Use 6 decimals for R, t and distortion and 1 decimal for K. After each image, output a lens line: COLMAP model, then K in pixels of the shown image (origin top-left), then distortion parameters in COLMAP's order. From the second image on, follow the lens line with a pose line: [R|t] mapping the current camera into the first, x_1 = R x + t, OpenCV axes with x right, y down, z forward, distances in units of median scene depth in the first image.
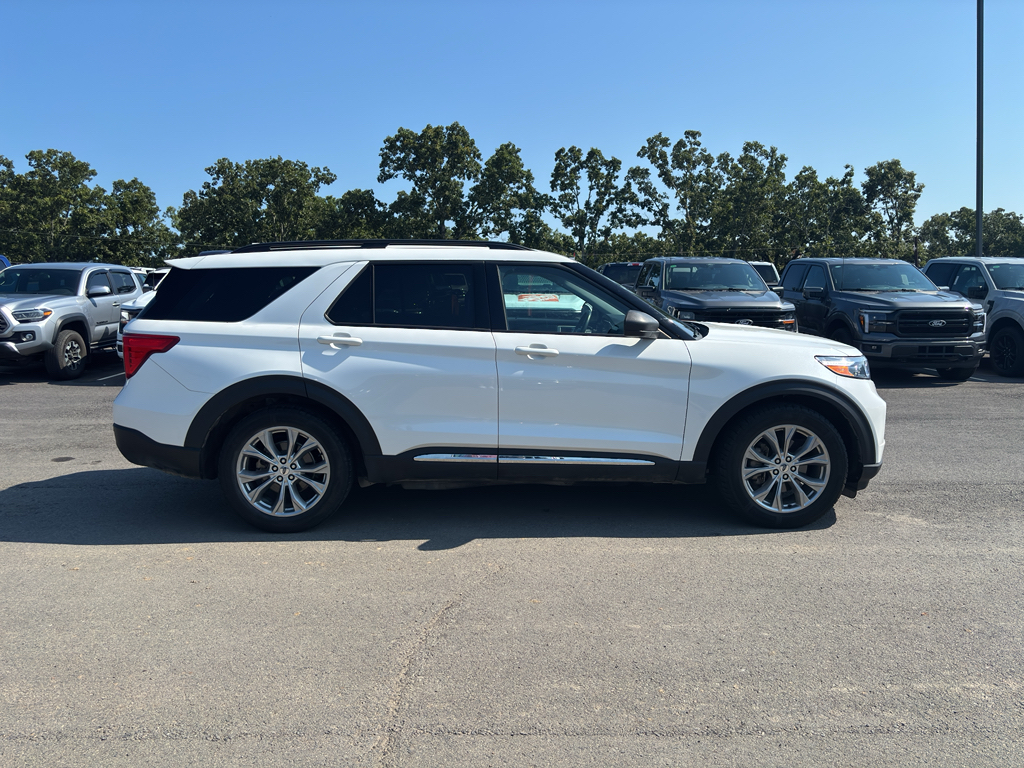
lens RADIAL K [[771.4, 0, 512.0], [0, 771.4, 384.0], [0, 0, 1]] dist [0.057778, -0.055314]
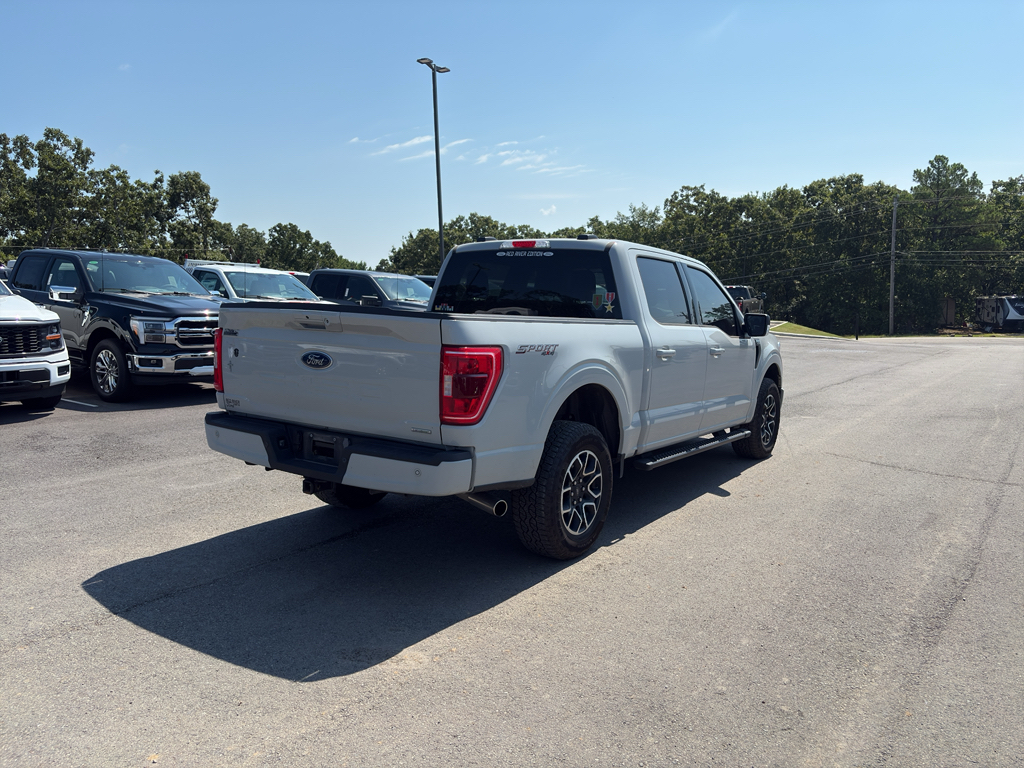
lens RADIAL K [[771.4, 0, 512.0], [0, 771.4, 384.0], [0, 0, 1]] dist [0.057778, -0.055314]
pose [[0.584454, -0.076562, 0.807807, -0.145968], [0.078060, 0.996226, 0.037944, -0.005233], [-0.807664, 0.040881, 0.588225, 0.035525]]
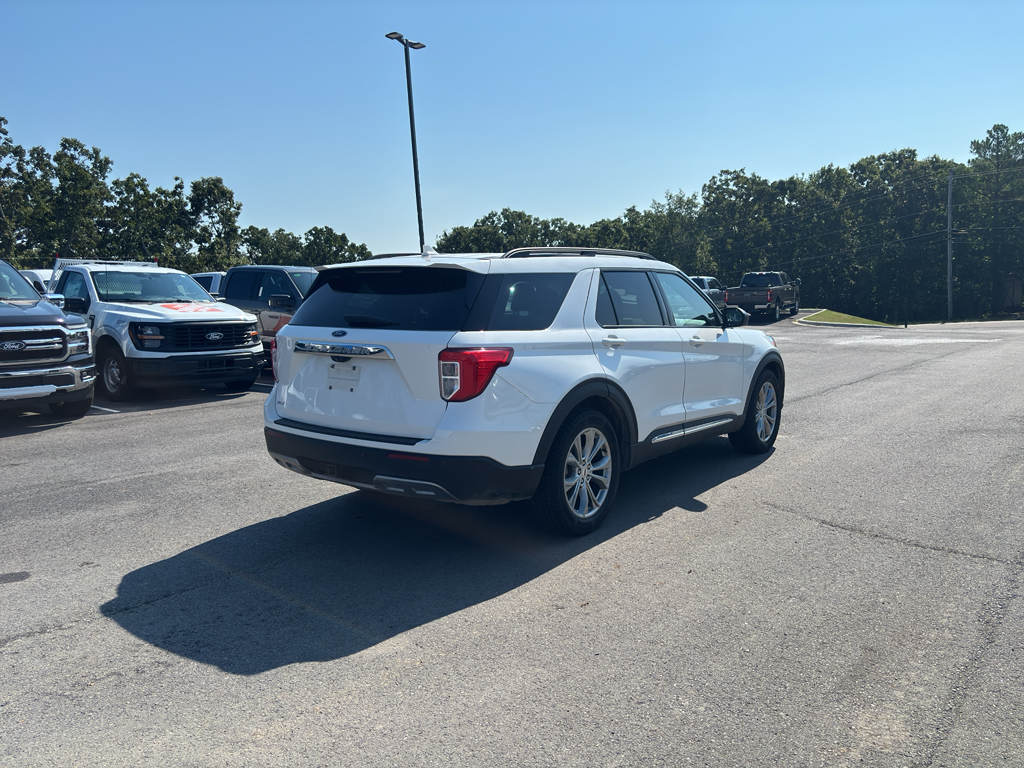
lens RADIAL K [[773.1, 0, 516.0], [0, 773.1, 371.1], [0, 0, 1]] dist [0.067134, -0.064228]
pose [[0.633731, -0.082775, 0.769112, -0.092084], [0.106293, 0.994145, 0.019411, -0.004084], [-0.766216, 0.069450, 0.638819, 0.033944]]
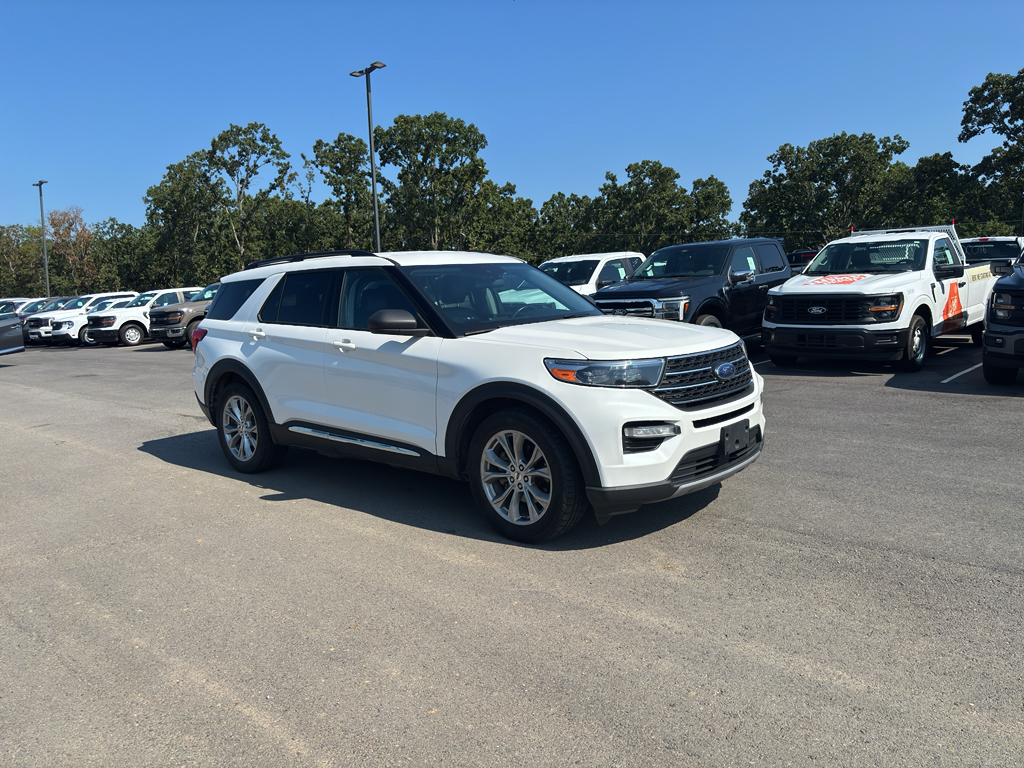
lens RADIAL K [[776.5, 0, 512.0], [0, 776.5, 384.0], [0, 0, 1]] dist [0.047086, -0.066193]
pose [[0.720176, 0.055797, -0.691544, 0.082728], [-0.041832, 0.998440, 0.036994, -0.003111], [0.692529, 0.002287, 0.721386, 0.027123]]
